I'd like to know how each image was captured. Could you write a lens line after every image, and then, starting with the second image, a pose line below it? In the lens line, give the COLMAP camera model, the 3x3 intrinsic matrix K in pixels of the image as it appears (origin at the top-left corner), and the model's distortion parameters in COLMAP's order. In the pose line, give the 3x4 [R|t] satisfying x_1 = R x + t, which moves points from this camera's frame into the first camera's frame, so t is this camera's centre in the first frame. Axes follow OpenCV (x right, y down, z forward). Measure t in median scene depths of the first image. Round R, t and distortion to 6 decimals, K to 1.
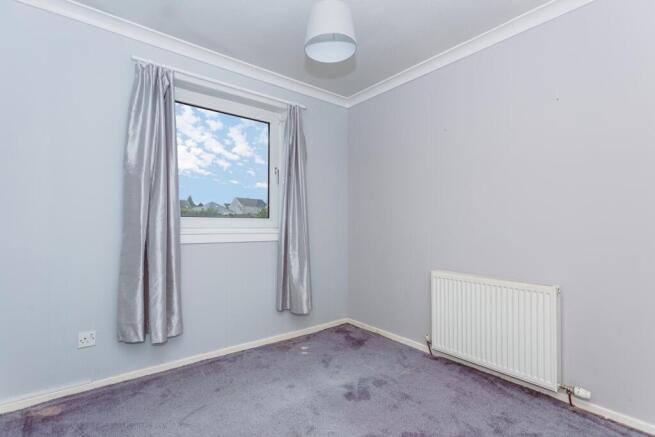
lens RADIAL K [[312.9, 0, 328.7], [0, 312.9, 219.6], [0, 0, 1]] dist [0.003069, 0.000048]
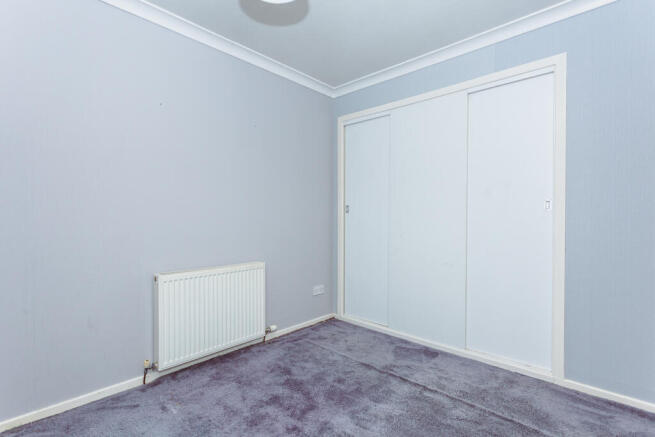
lens RADIAL K [[312.9, 0, 328.0], [0, 312.9, 220.5], [0, 0, 1]] dist [0.003069, 0.000048]
pose [[-0.122222, -0.007195, 0.992477, -0.566428], [-0.007662, 0.999951, 0.006306, 0.014006], [-0.992473, -0.006833, -0.122271, 0.717756]]
